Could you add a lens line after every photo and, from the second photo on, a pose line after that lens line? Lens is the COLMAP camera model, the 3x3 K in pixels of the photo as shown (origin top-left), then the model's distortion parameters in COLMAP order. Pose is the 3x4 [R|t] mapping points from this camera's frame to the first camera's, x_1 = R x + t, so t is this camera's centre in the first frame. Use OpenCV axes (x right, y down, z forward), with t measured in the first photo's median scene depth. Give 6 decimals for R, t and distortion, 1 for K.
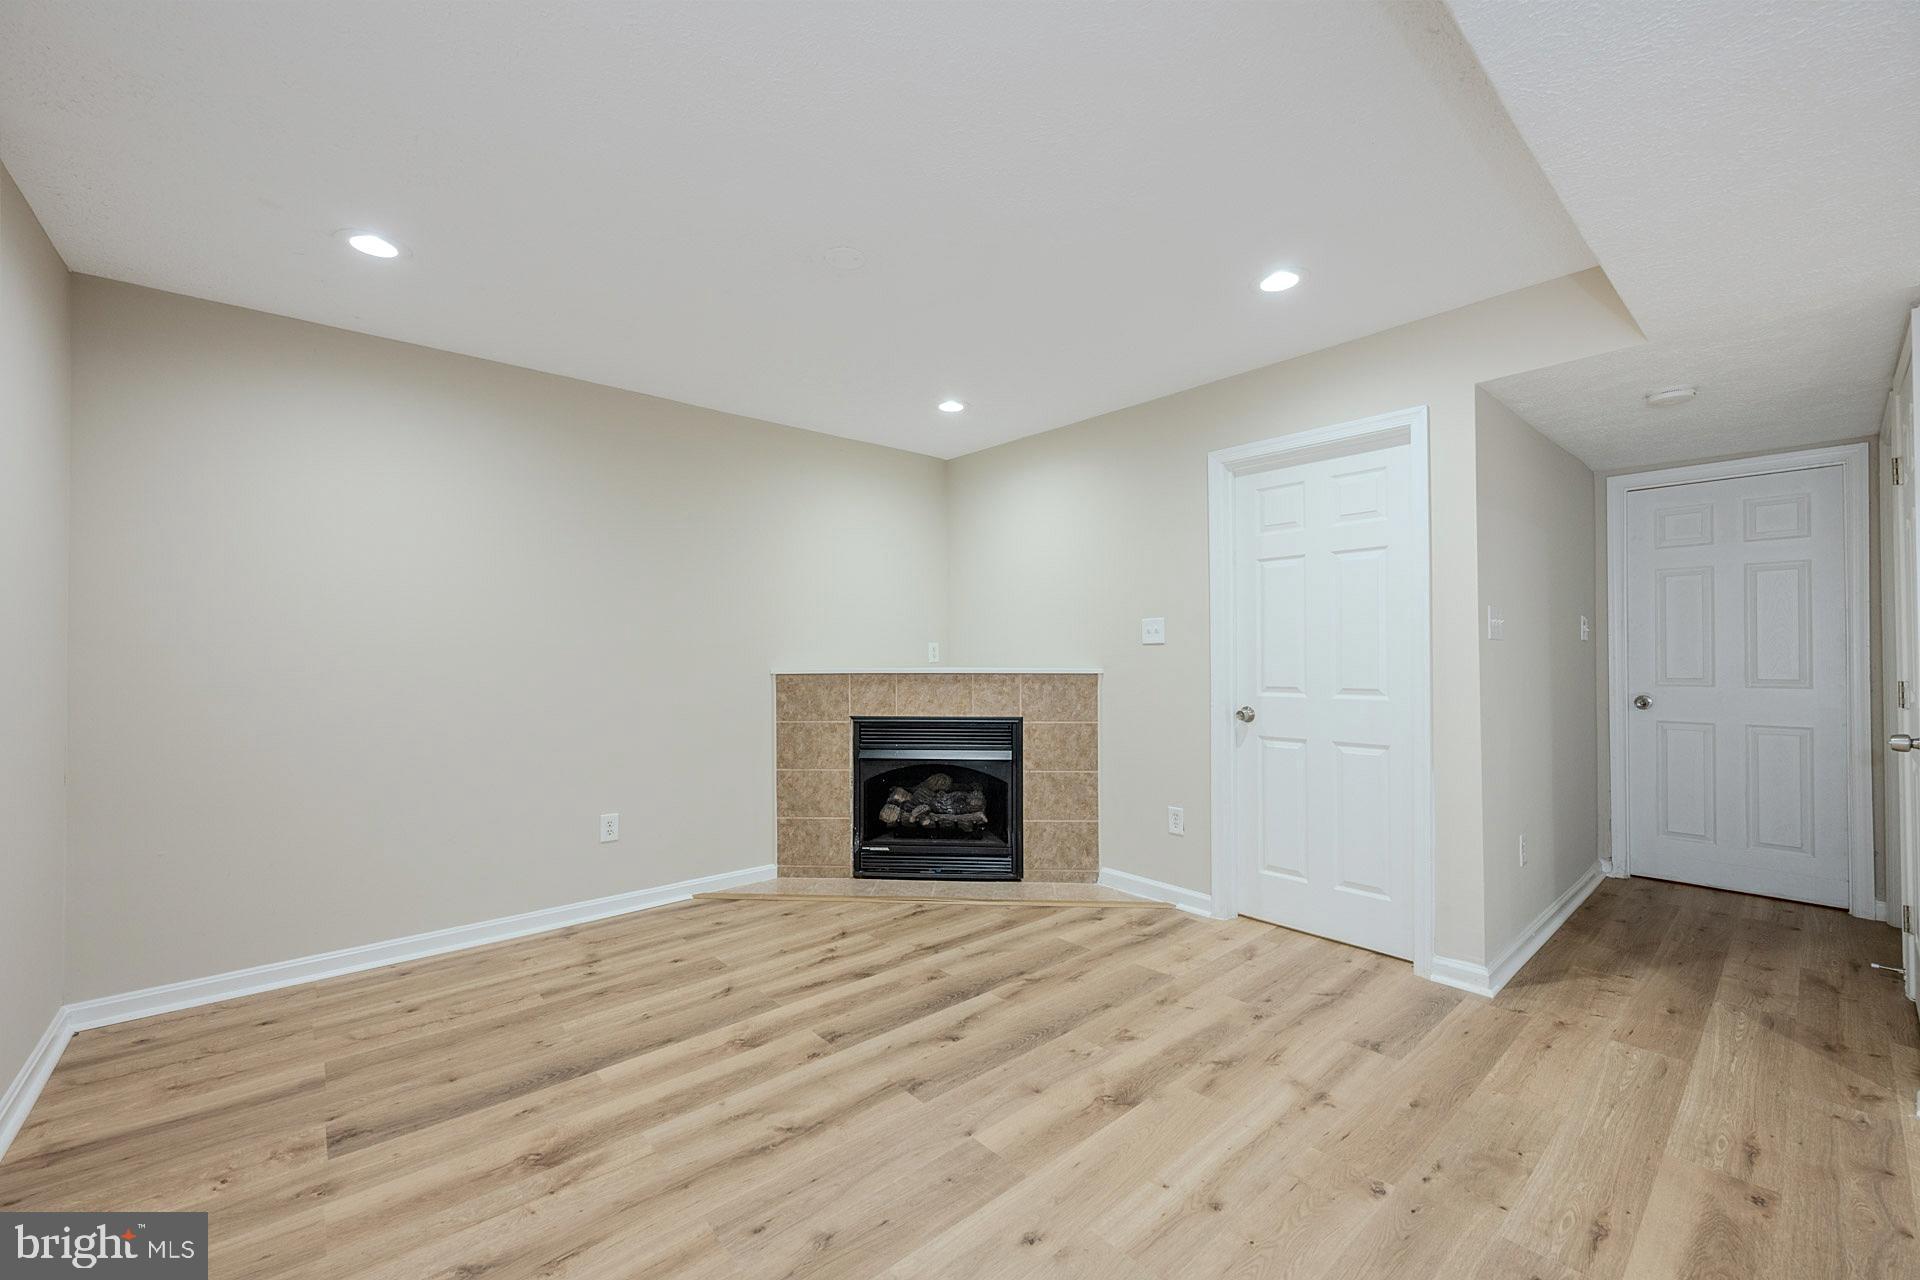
lens RADIAL K [[765.9, 0, 958.5], [0, 765.9, 650.9], [0, 0, 1]] dist [-0.000240, -0.000203]
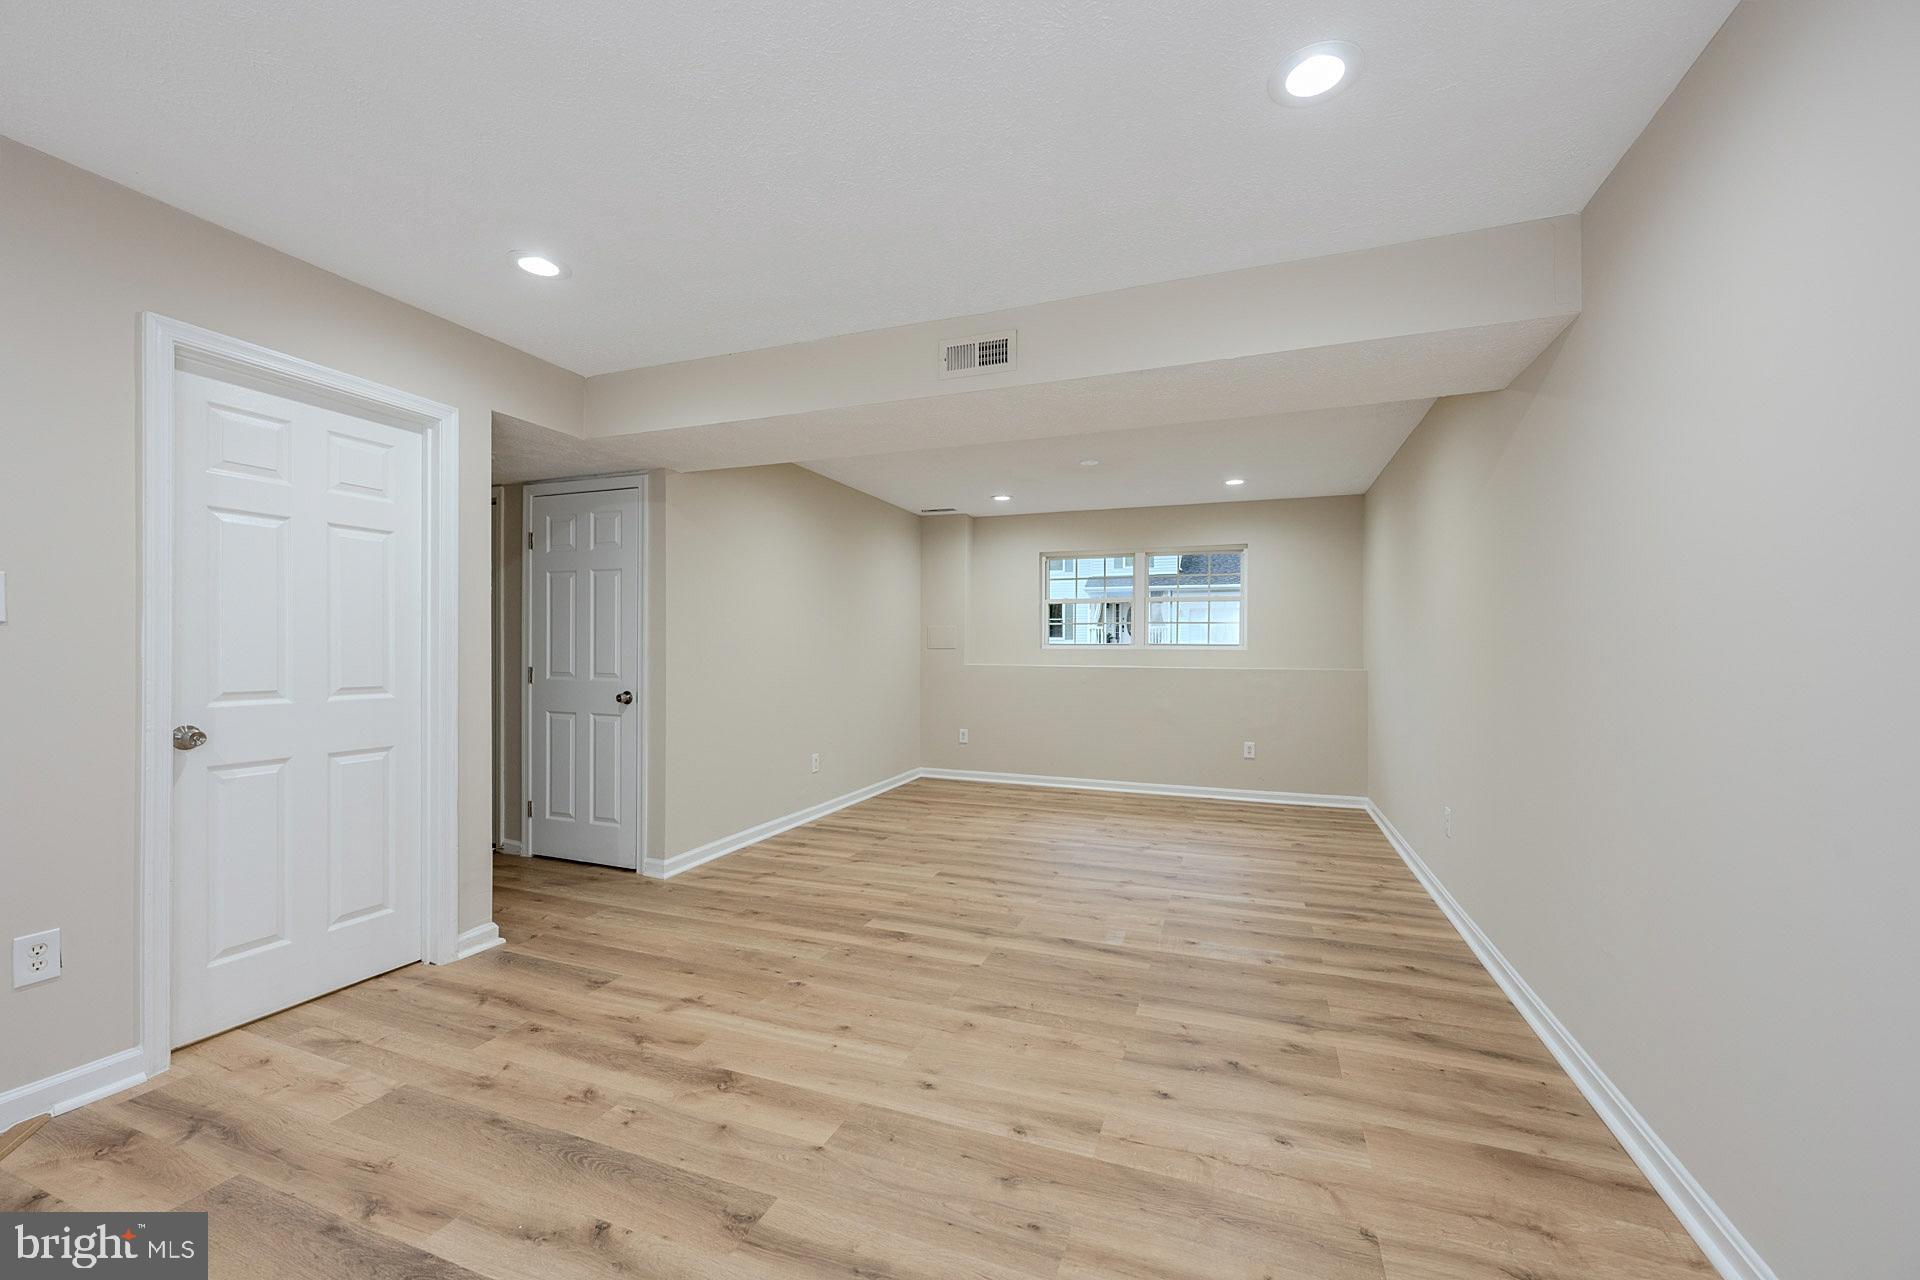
lens RADIAL K [[765.9, 0, 951.8], [0, 765.9, 653.4], [0, 0, 1]] dist [-0.000240, -0.000203]
pose [[-0.467561, 0.002542, 0.883957, -0.712150], [-0.008160, 0.999941, -0.007192, 0.014810], [-0.883923, -0.010576, -0.467513, 1.023834]]
